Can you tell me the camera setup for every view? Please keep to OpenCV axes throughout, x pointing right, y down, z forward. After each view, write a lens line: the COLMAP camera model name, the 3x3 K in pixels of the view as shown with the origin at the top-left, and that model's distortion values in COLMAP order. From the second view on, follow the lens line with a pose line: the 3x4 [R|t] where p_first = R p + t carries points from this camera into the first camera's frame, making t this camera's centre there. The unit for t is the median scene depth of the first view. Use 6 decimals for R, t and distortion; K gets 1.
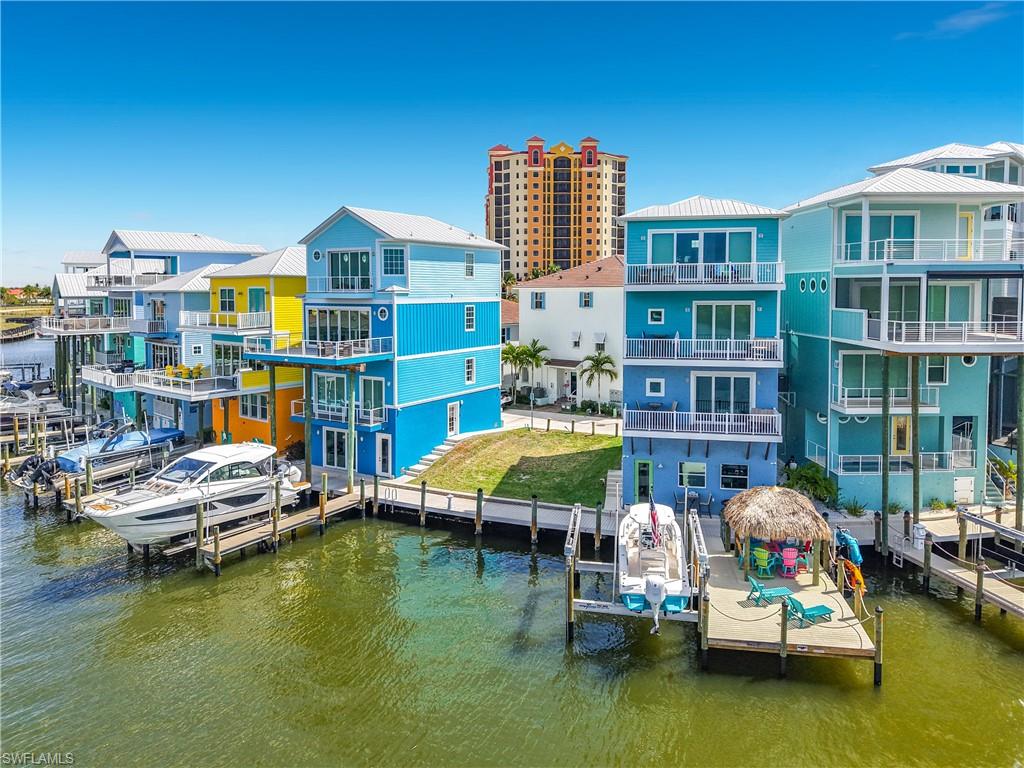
lens RADIAL K [[727.5, 0, 526.1], [0, 727.5, 316.4], [0, 0, 1]] dist [0.027850, -0.005770]
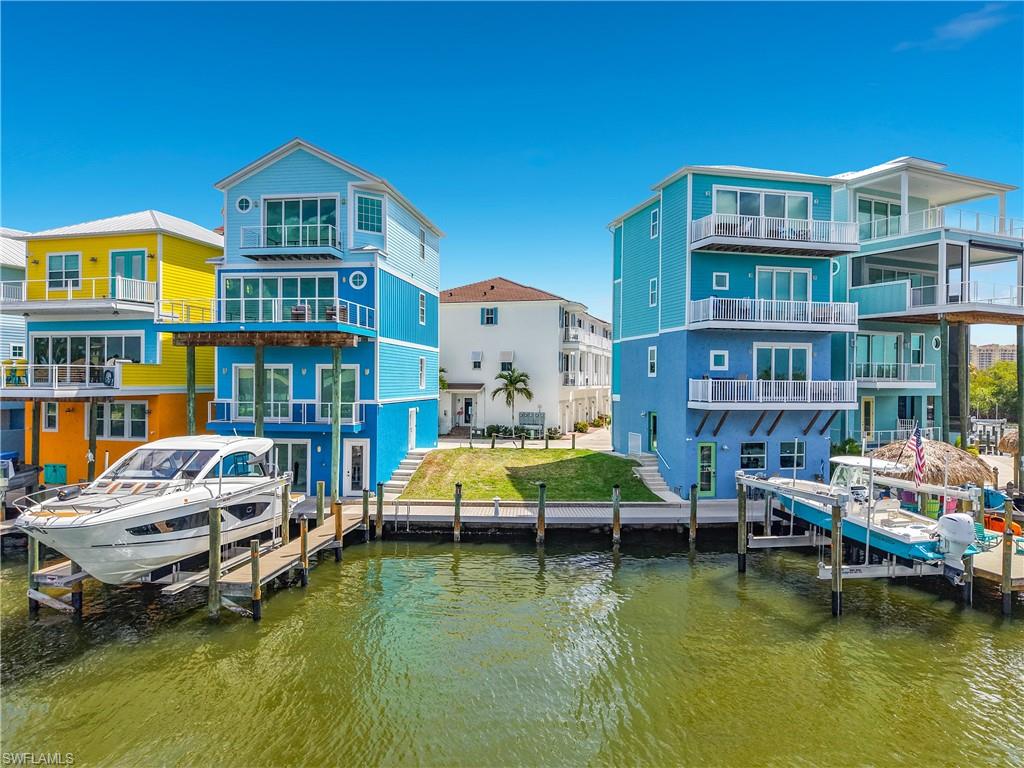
lens RADIAL K [[698.2, 0, 529.0], [0, 698.2, 387.6], [0, 0, 1]] dist [0.003867, 0.000963]
pose [[0.909544, 0.002631, 0.415600, -0.339434], [0.009600, 0.999580, -0.027336, 0.130780], [-0.415498, 0.028853, 0.909137, 0.267802]]
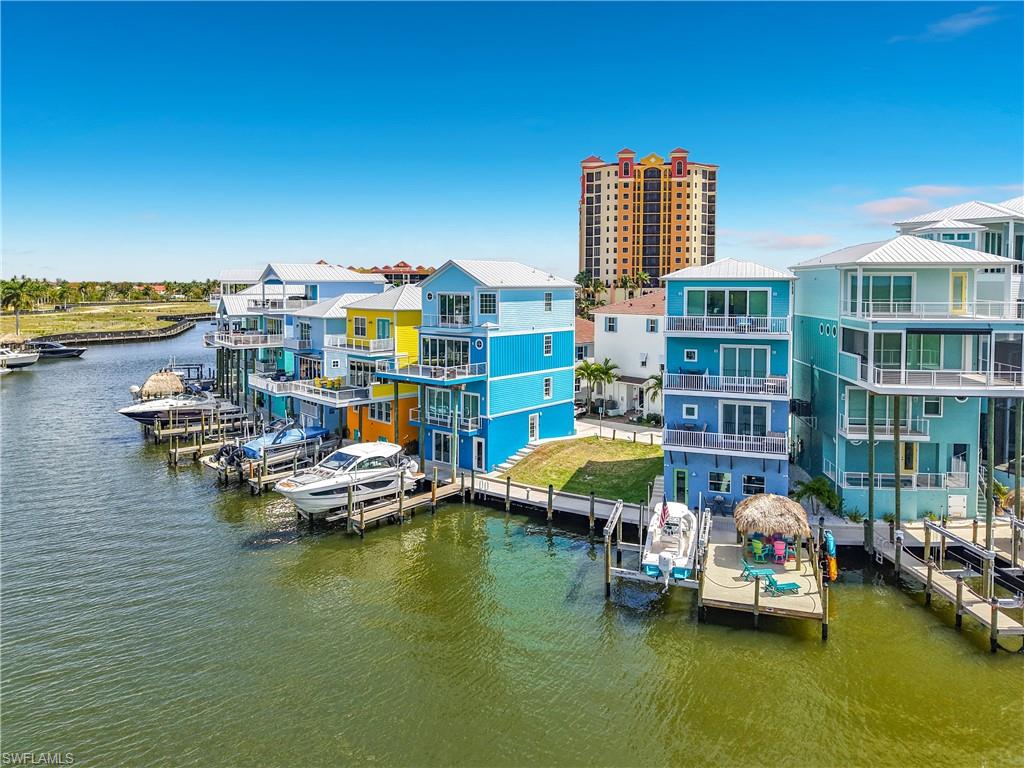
lens RADIAL K [[727.1, 0, 510.5], [0, 727.1, 307.5], [0, 0, 1]] dist [0.064850, -0.072187]
pose [[0.988316, 0.010277, -0.152070, 0.051765], [-0.011315, 0.999918, -0.005966, -0.061367], [0.151996, 0.007617, 0.988352, -0.258891]]
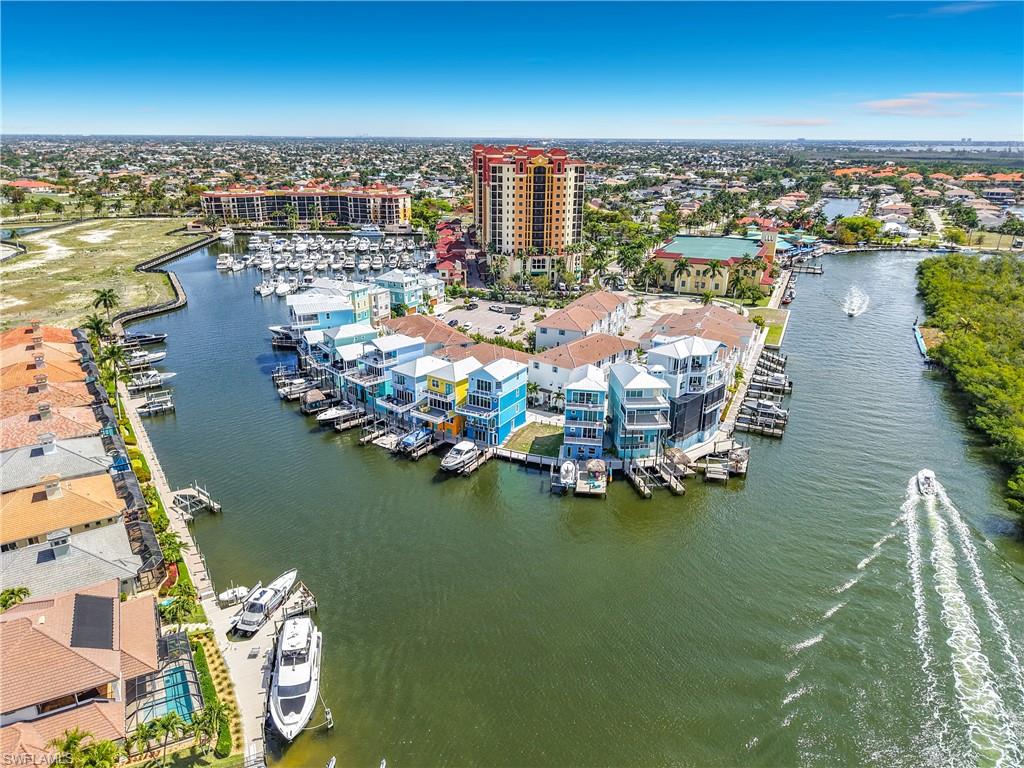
lens RADIAL K [[694.9, 0, 510.7], [0, 694.9, 385.7], [0, 0, 1]] dist [0.033345, -0.055215]
pose [[0.999612, 0.002425, 0.027733, -0.215741], [-0.010383, 0.956789, 0.290599, -1.011609], [-0.025830, -0.290775, 0.956443, -2.077476]]
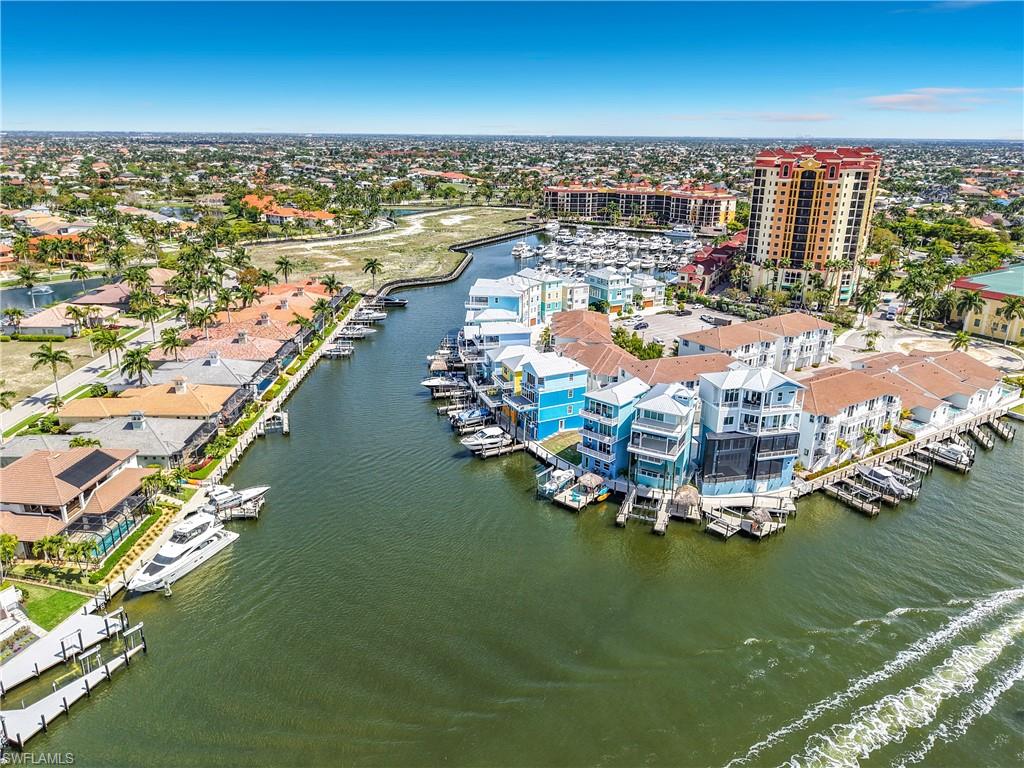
lens RADIAL K [[696.2, 0, 490.9], [0, 696.2, 357.5], [0, 0, 1]] dist [0.032865, -0.074126]
pose [[0.845727, 0.170615, -0.505605, 1.245684], [-0.034822, 0.963134, 0.266760, -1.043731], [0.532478, -0.208000, 0.820489, -1.767770]]
